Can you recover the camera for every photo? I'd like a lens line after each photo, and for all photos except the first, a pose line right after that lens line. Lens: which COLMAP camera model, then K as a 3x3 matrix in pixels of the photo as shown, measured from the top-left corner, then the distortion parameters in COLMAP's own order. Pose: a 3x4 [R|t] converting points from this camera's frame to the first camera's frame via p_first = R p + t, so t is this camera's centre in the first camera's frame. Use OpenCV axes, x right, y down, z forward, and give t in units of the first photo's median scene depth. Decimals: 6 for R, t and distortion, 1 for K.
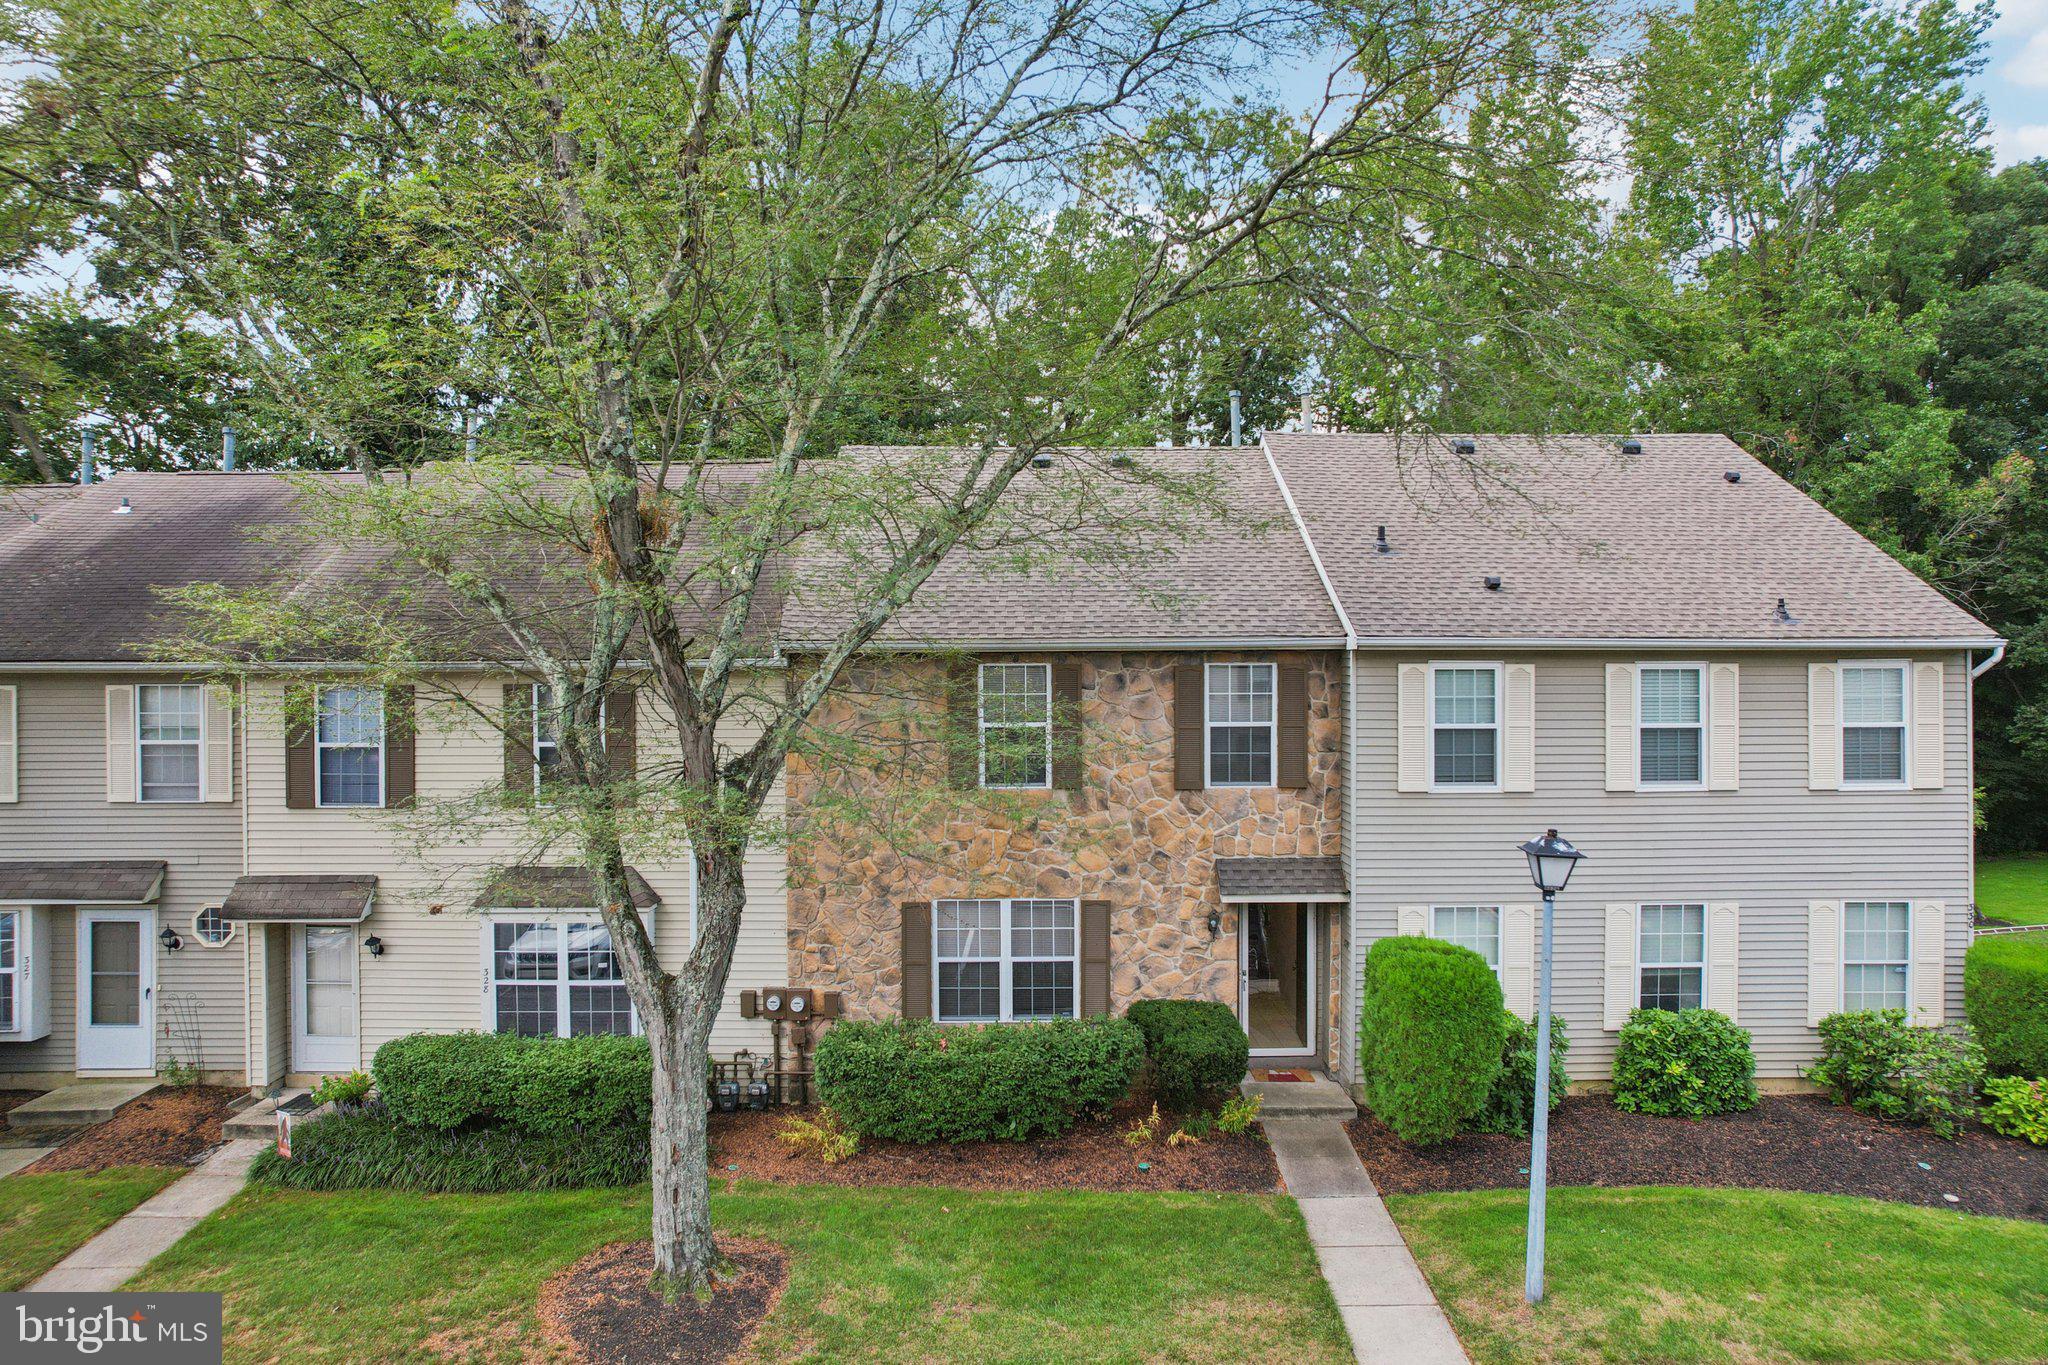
lens RADIAL K [[1326.2, 0, 1039.2], [0, 1326.2, 677.6], [0, 0, 1]] dist [-0.038168, 0.002207]
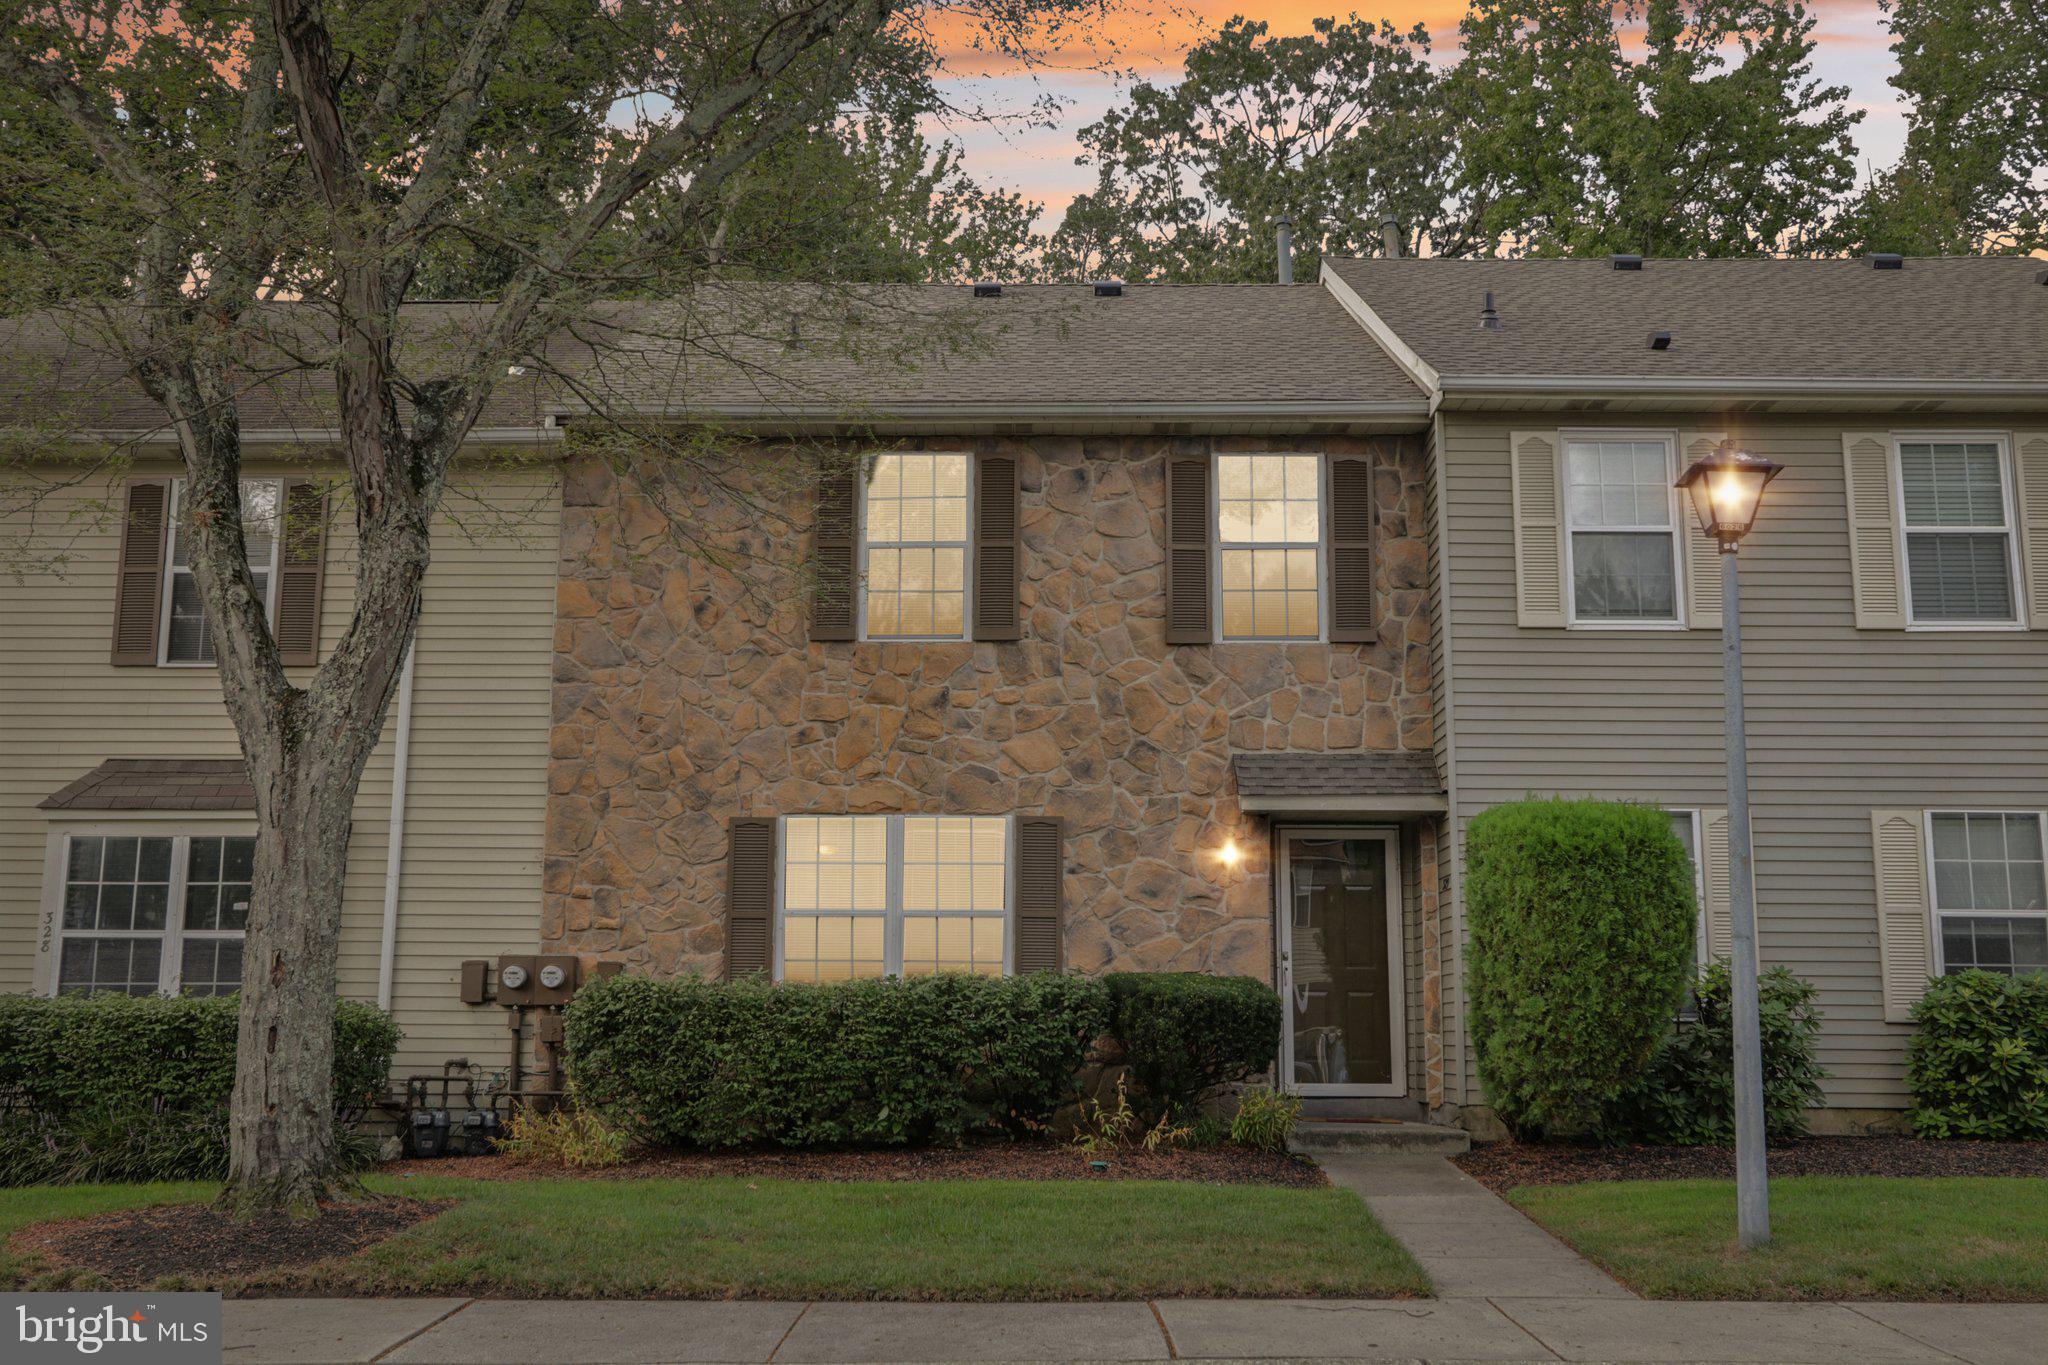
lens RADIAL K [[1990.0, 0, 1024.0], [0, 1990.0, 682.5], [0, 0, 1]] dist [0.012996, 0.012573]
pose [[0.999649, 0.004545, -0.026089, 0.059349], [-0.009551, 0.980735, -0.195110, 0.288842], [0.024700, 0.195291, 0.980434, 0.068749]]
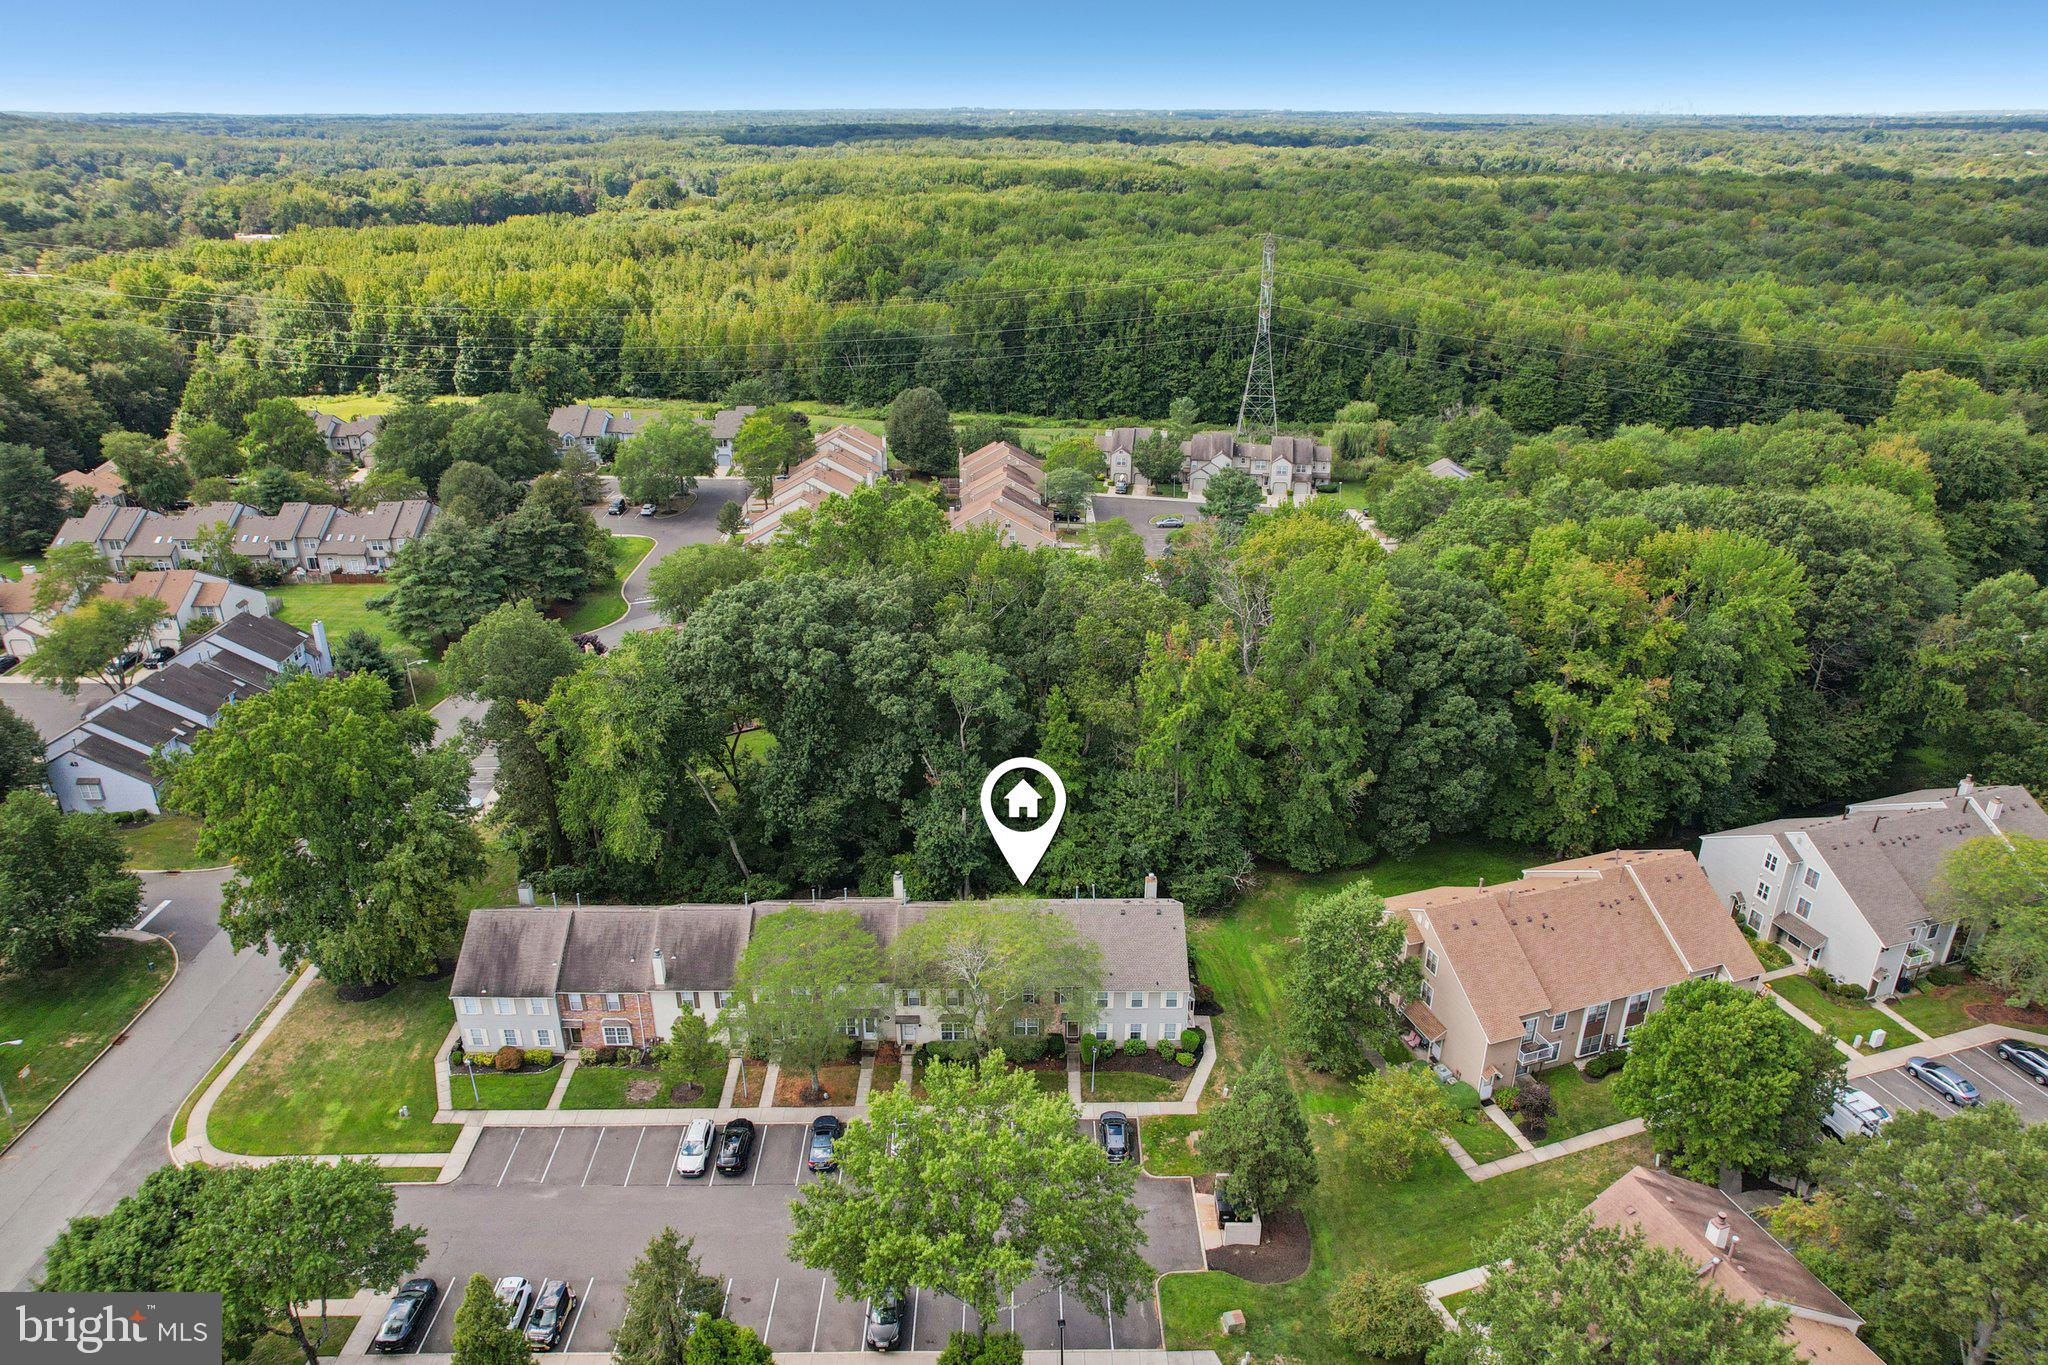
lens RADIAL K [[1336.3, 0, 1009.5], [0, 1336.3, 678.2], [0, 0, 1]] dist [-0.090499, 0.075017]
pose [[0.999964, 0.002427, -0.008144, -0.055014], [0.000980, 0.919041, 0.394160, -3.590752], [0.008442, -0.394154, 0.919006, -3.882682]]
